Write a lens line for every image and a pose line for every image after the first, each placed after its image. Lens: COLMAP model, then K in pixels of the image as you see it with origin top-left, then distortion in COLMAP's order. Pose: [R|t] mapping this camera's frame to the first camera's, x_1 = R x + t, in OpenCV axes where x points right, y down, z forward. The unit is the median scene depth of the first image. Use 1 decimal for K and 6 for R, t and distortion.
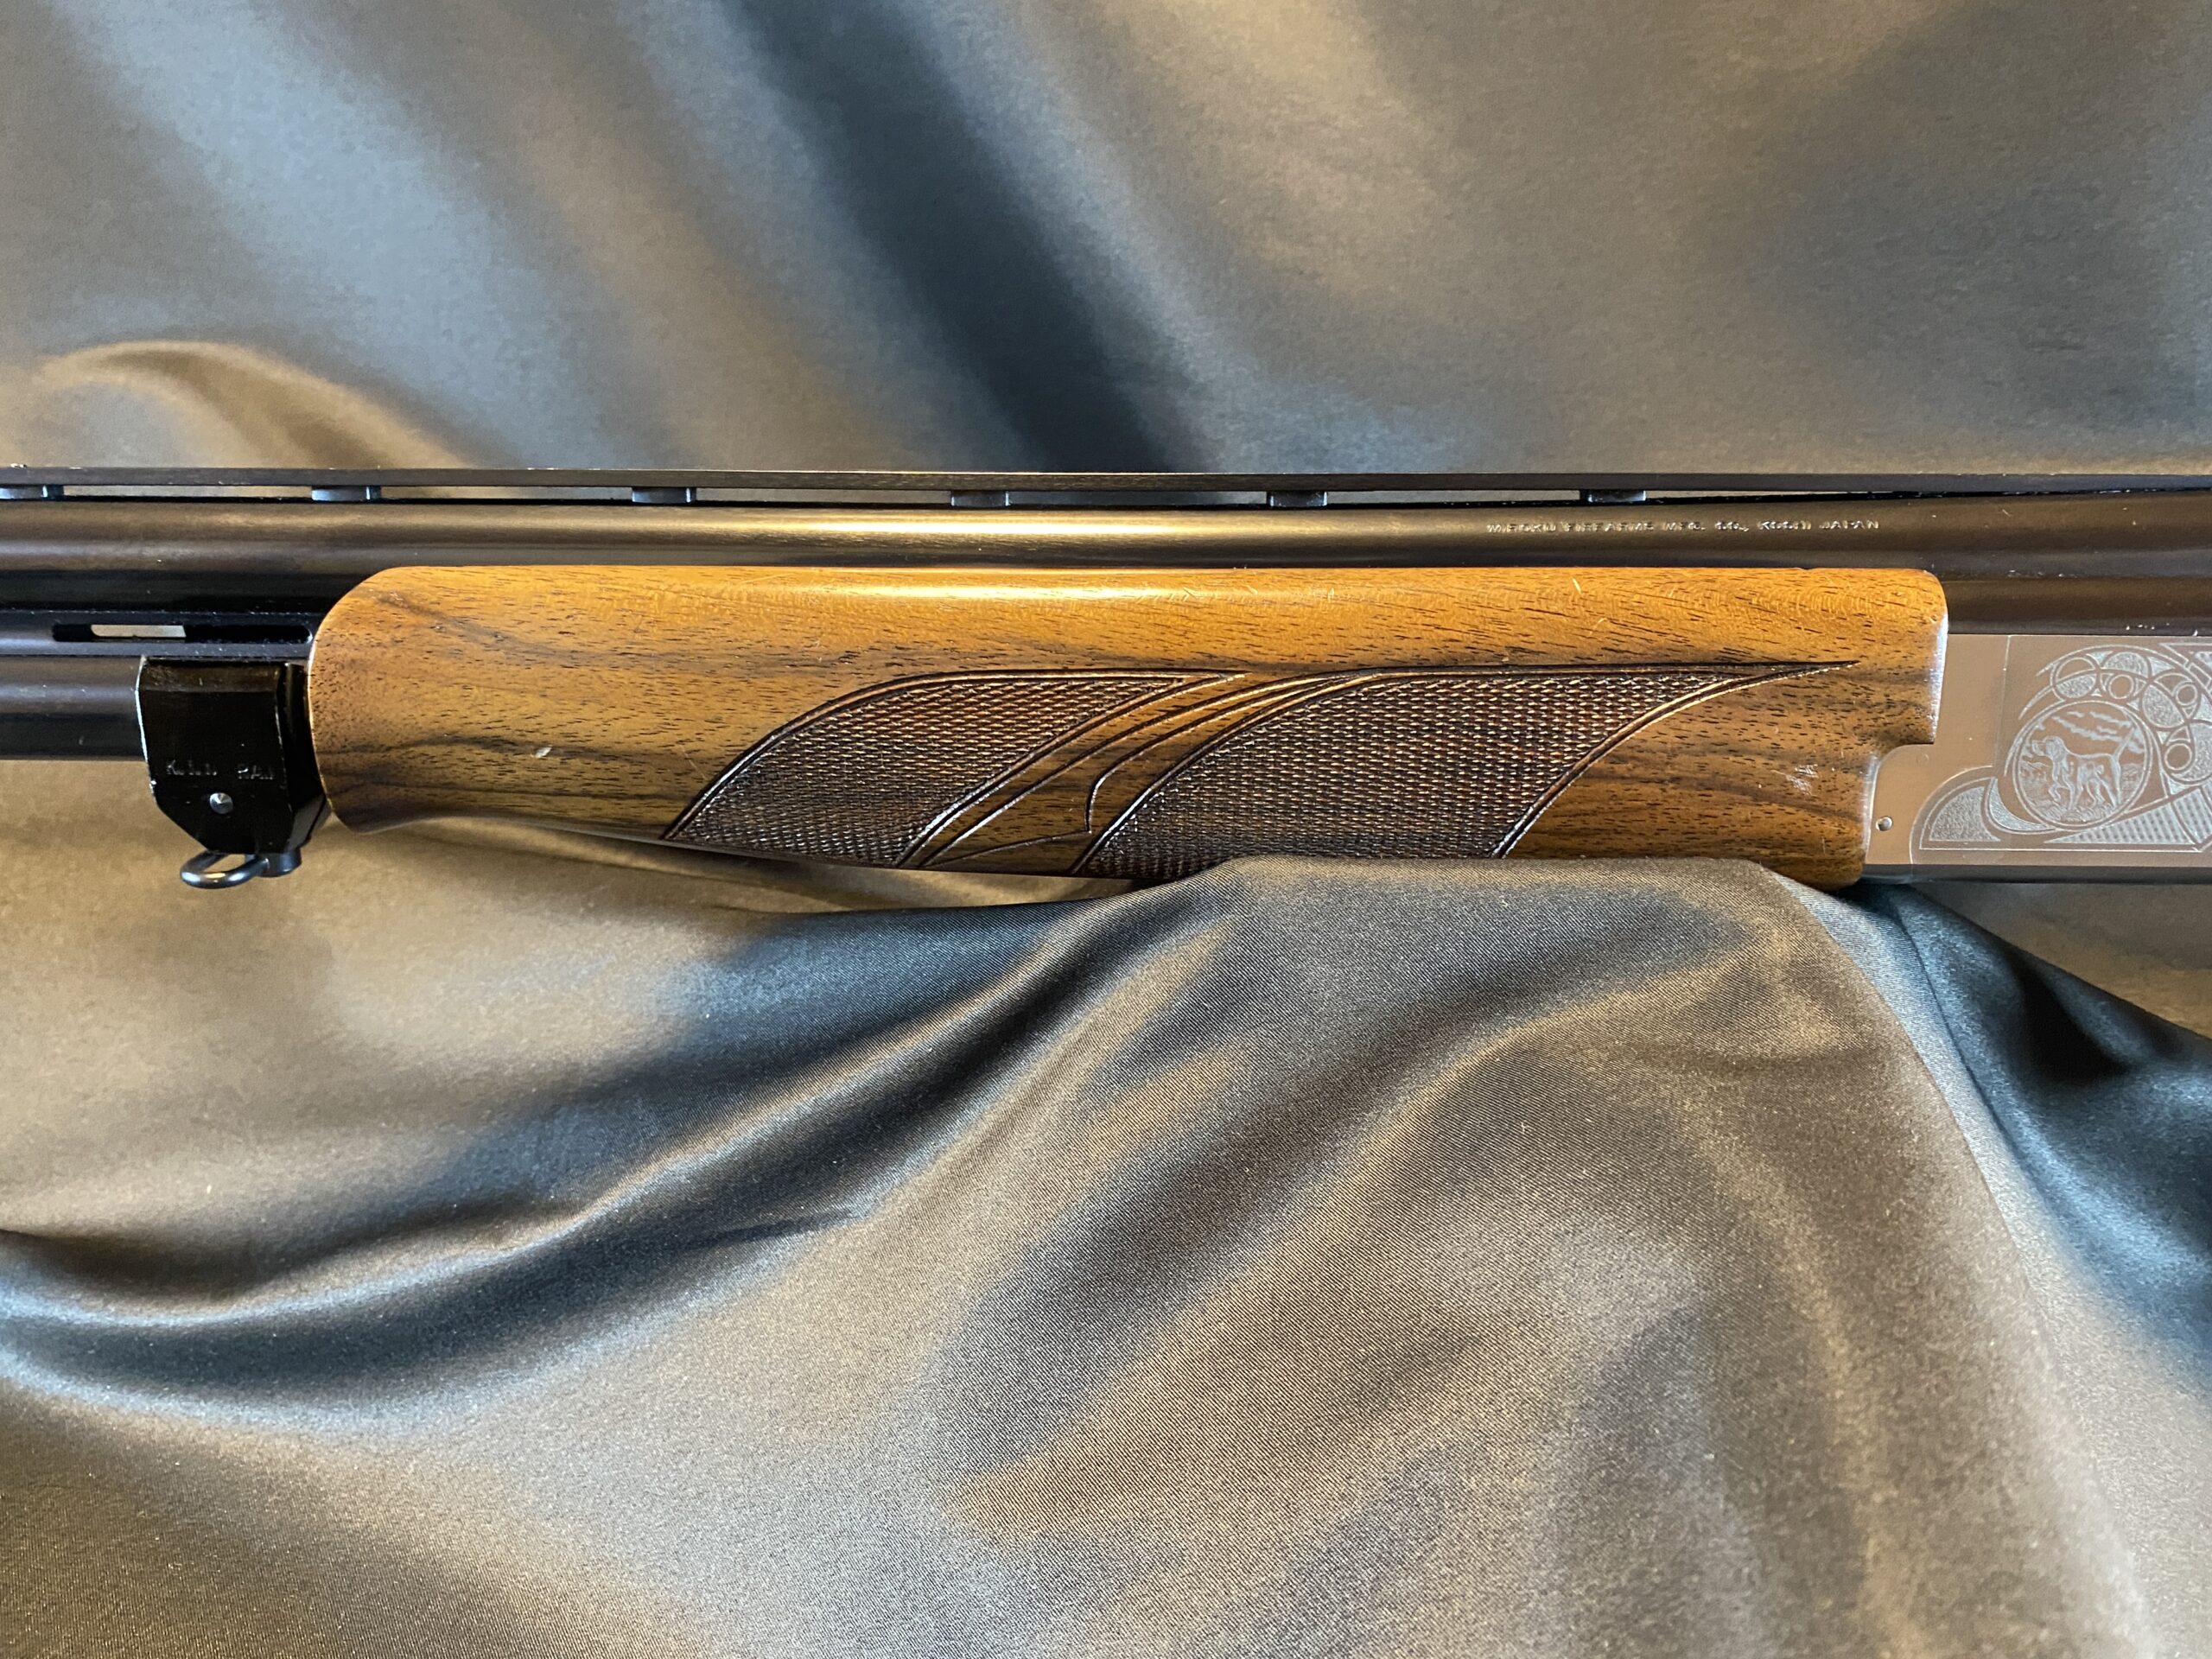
lens RADIAL K [[1680.8, 0, 1105.1], [0, 1680.8, 831.3], [0, 0, 1]] dist [-0.009840, -0.004815]
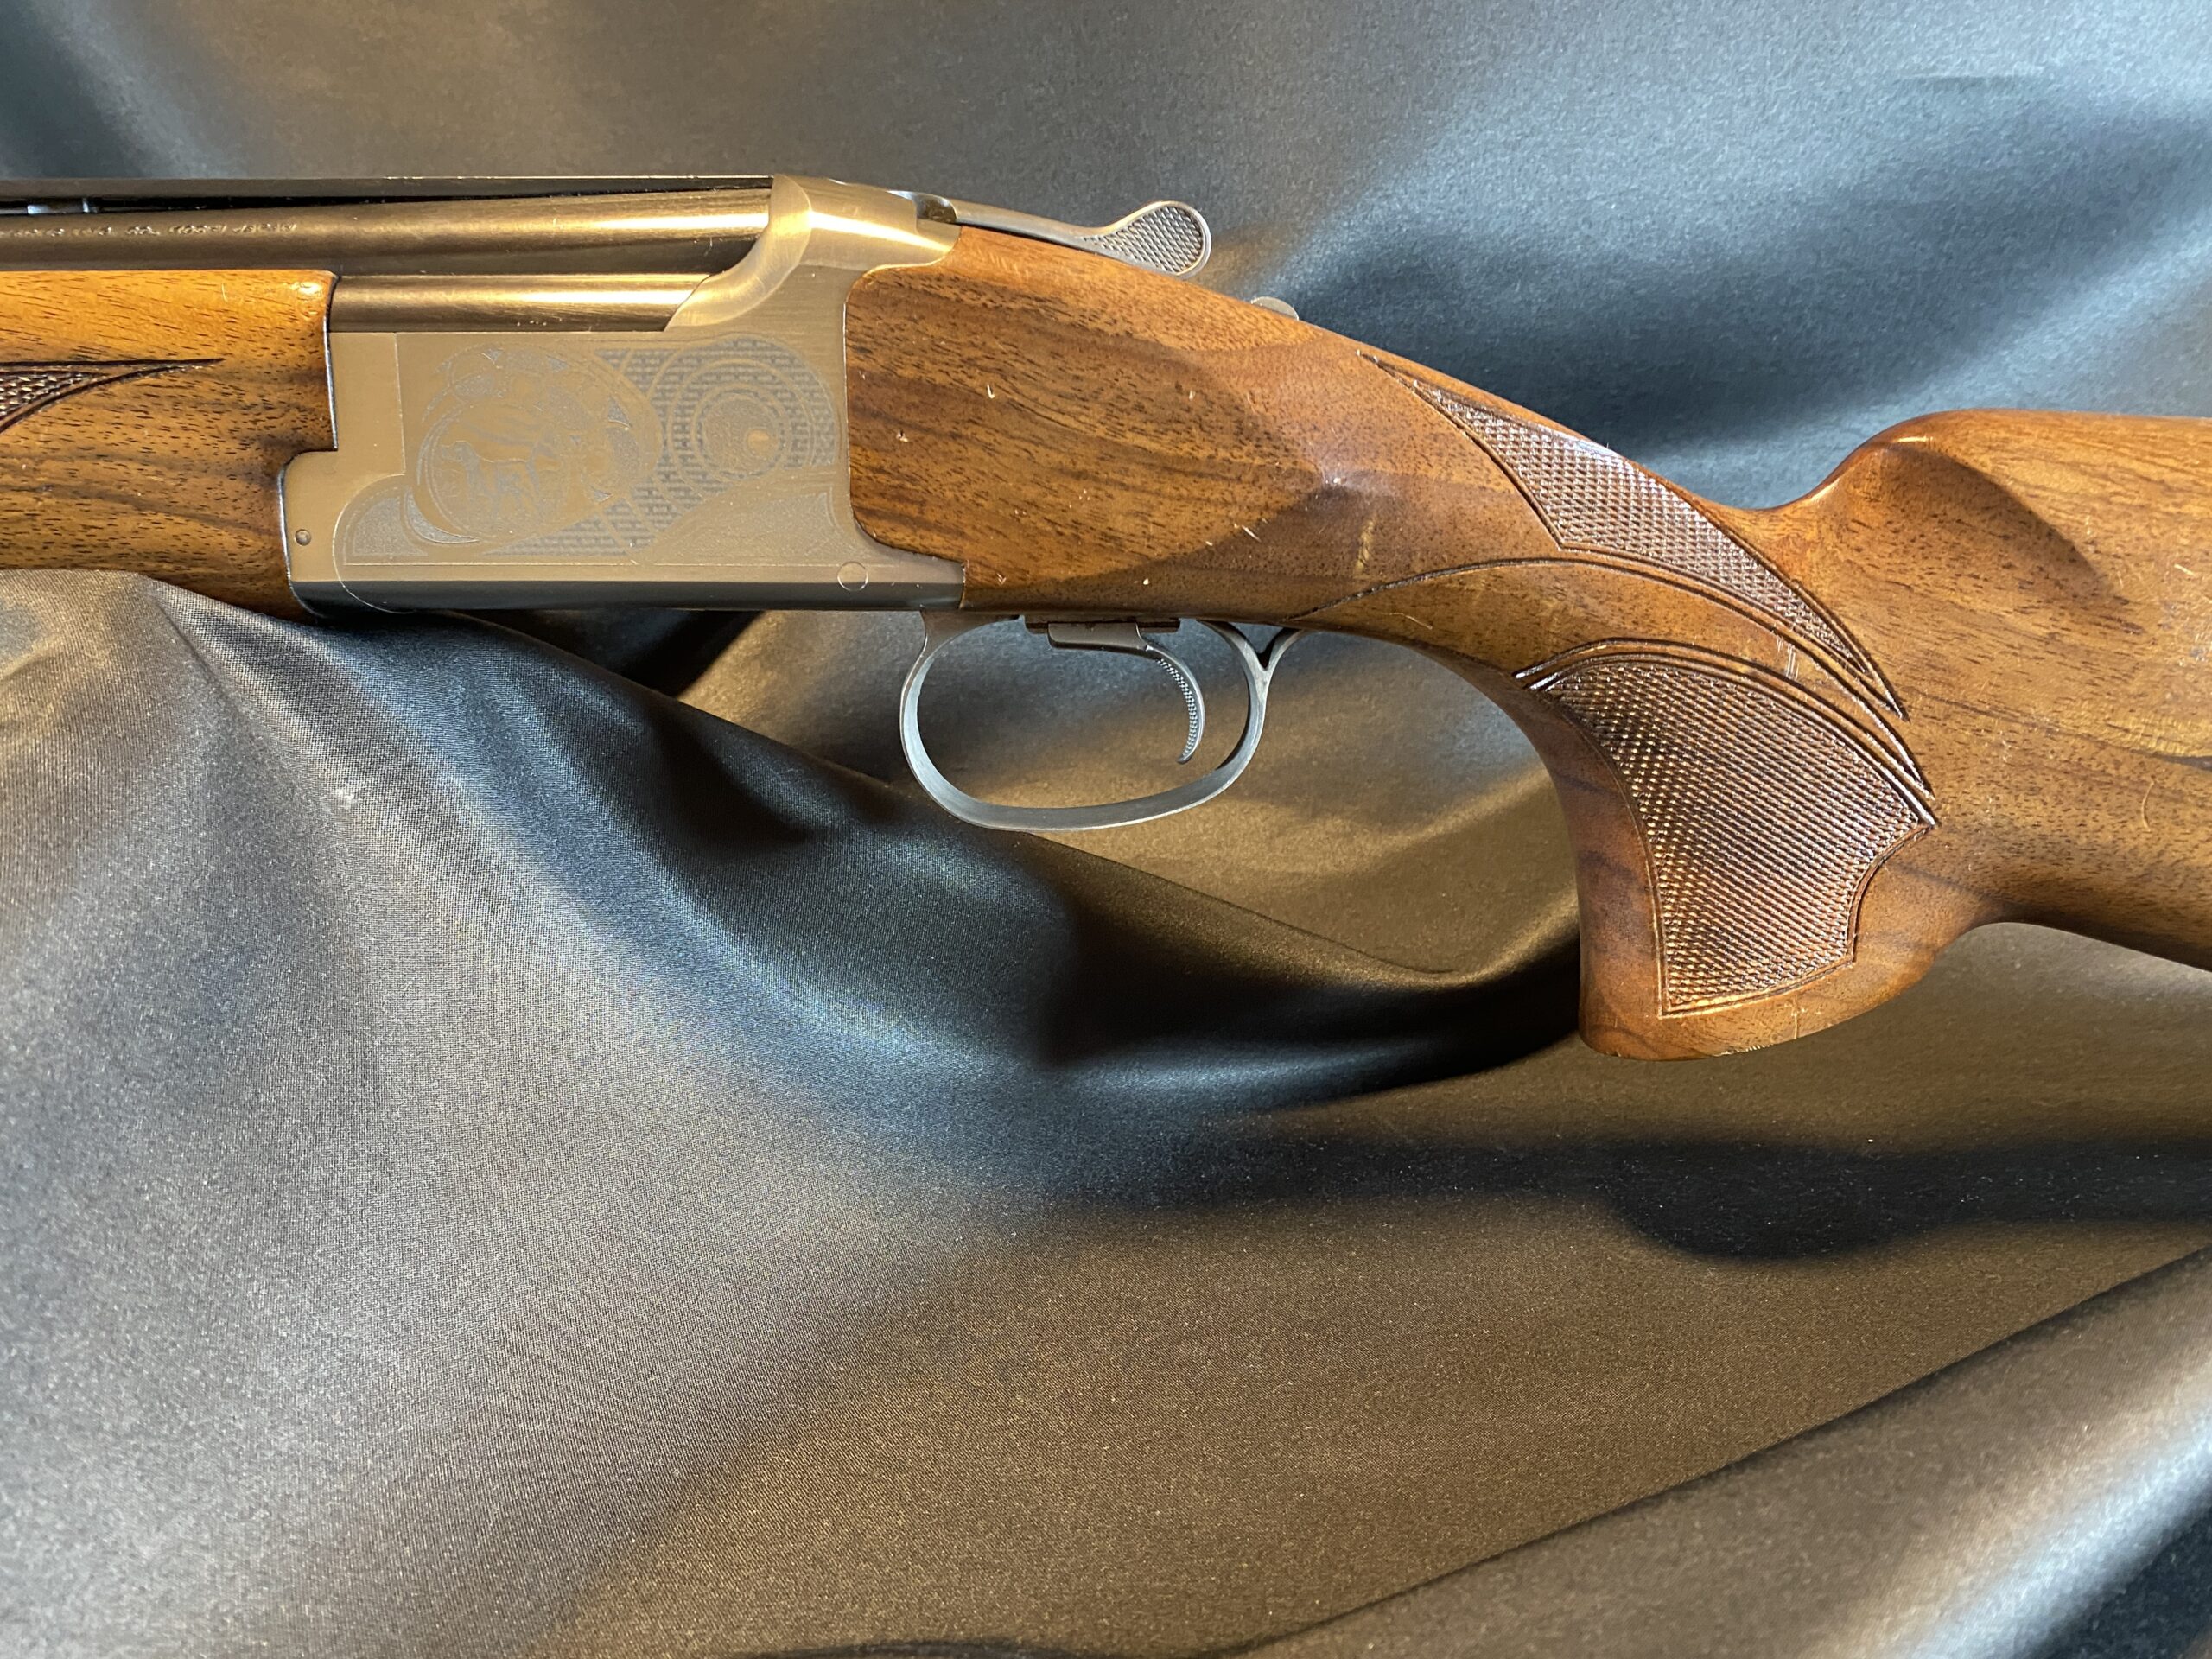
lens RADIAL K [[1680.8, 0, 1106.5], [0, 1680.8, 827.0], [0, 0, 1]] dist [-0.009840, -0.004815]
pose [[0.999933, -0.009224, 0.007007, 0.936662], [0.009323, 0.999853, -0.014359, 0.182121], [-0.006873, 0.014424, 0.999872, 0.047105]]
